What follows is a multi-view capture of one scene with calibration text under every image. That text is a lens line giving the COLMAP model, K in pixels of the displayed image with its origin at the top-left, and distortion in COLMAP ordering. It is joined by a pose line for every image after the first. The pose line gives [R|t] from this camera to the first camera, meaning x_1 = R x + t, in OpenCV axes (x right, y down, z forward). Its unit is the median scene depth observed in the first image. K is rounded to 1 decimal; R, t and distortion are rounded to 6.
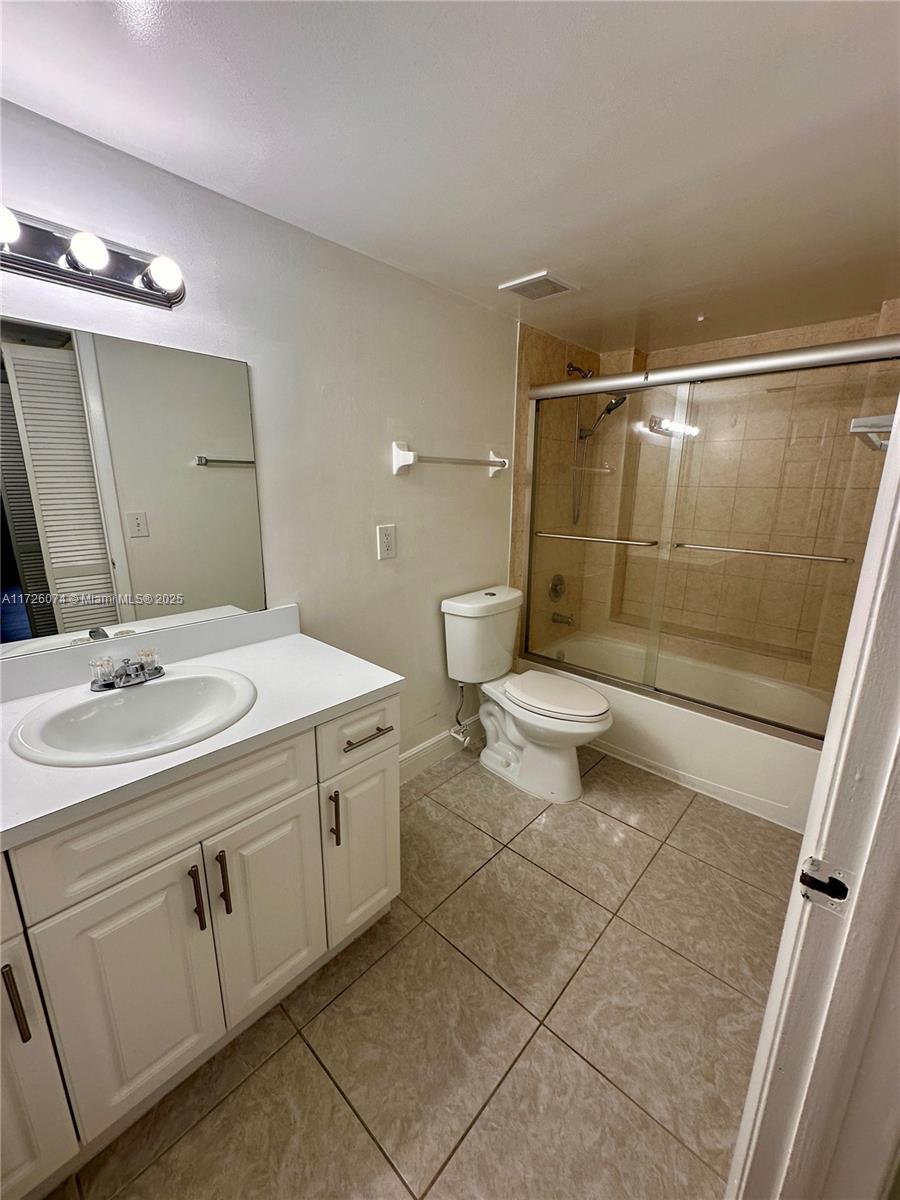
lens RADIAL K [[476.5, 0, 450.0], [0, 476.5, 600.0], [0, 0, 1]] dist [-0.002780, 0.000021]
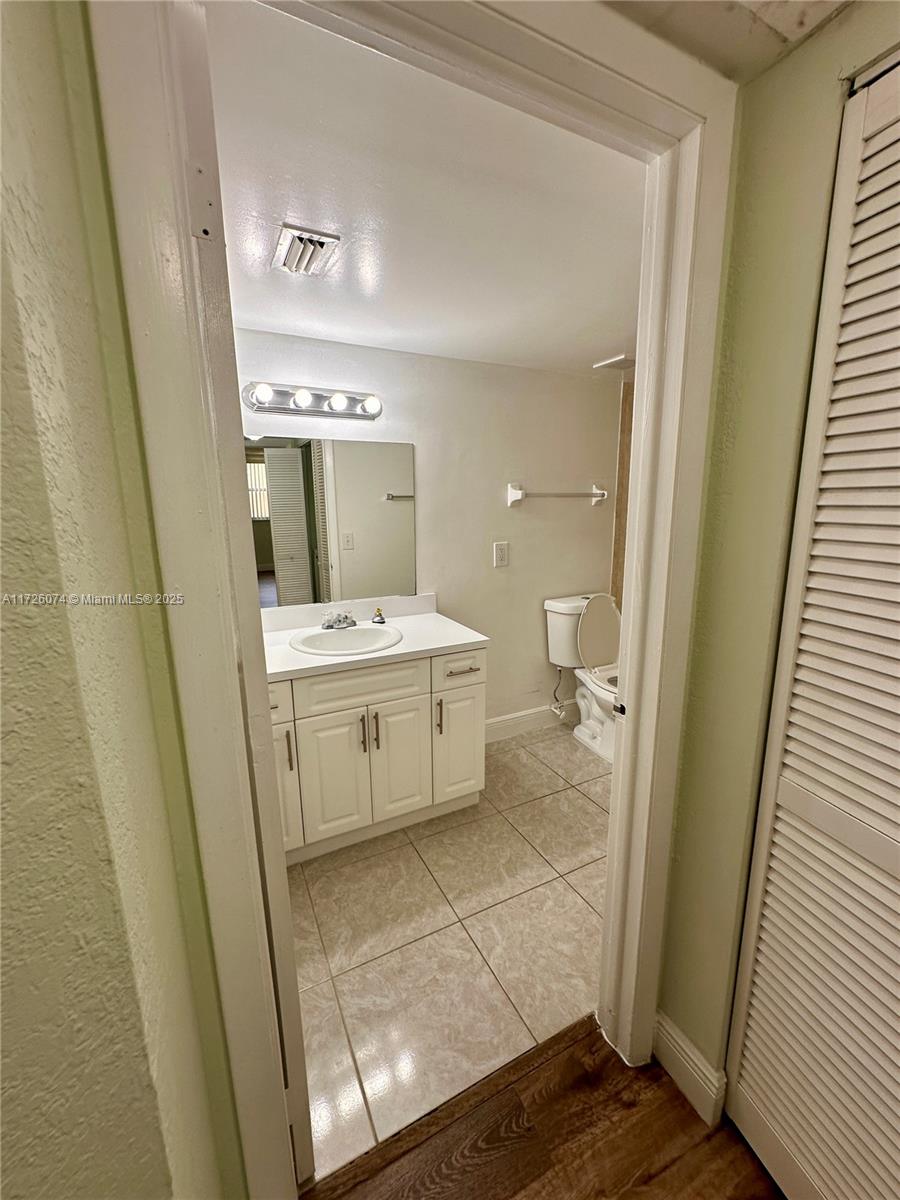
lens RADIAL K [[476.5, 0, 450.0], [0, 476.5, 600.0], [0, 0, 1]] dist [-0.002780, 0.000021]
pose [[0.936422, 0.050372, -0.347242, 0.238194], [-0.064312, 0.997516, -0.028732, 0.066831], [0.344932, 0.049238, 0.937335, -0.387531]]
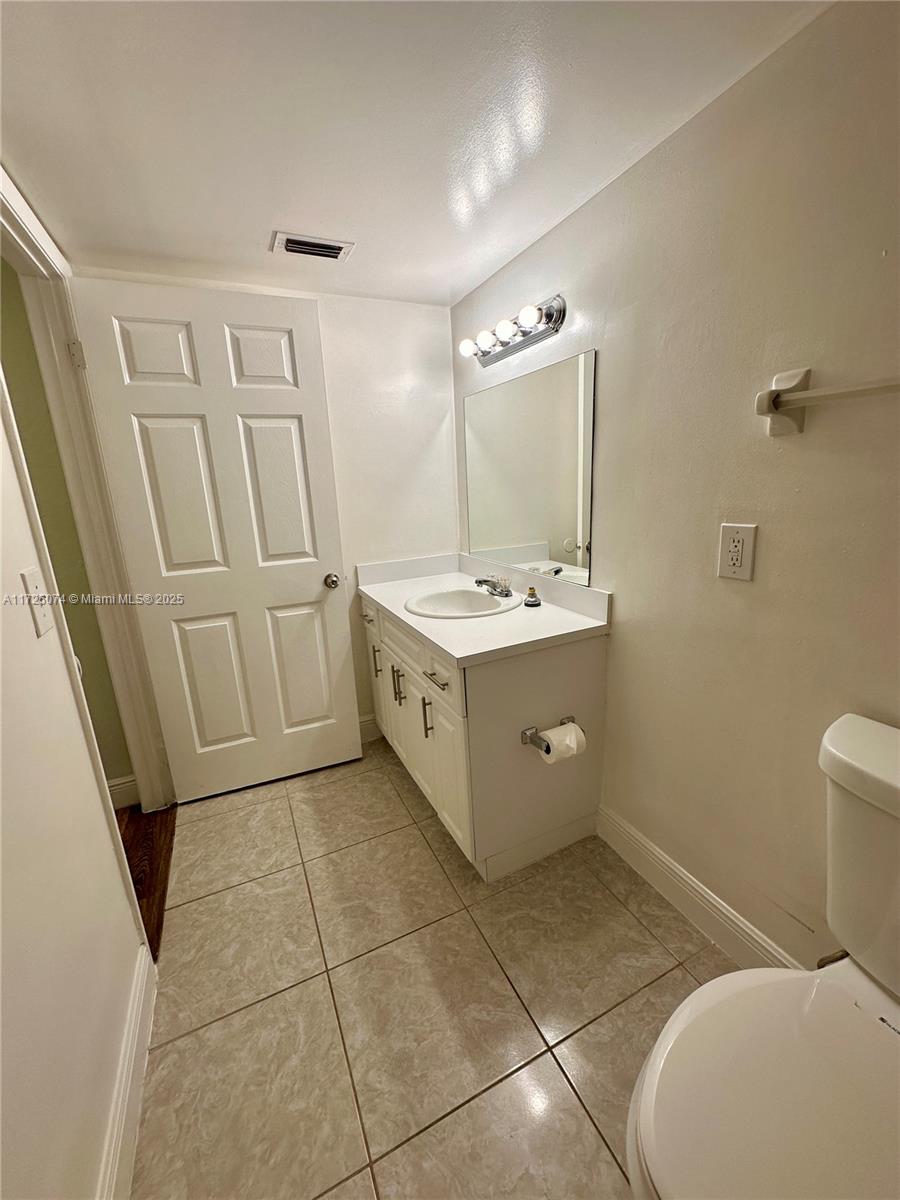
lens RADIAL K [[476.5, 0, 450.0], [0, 476.5, 600.0], [0, 0, 1]] dist [-0.002780, 0.000021]
pose [[-0.371244, 0.237000, -0.897780, 0.606466], [-0.179201, 0.930413, 0.319716, -0.209669], [0.911079, 0.279575, -0.302939, 0.945714]]
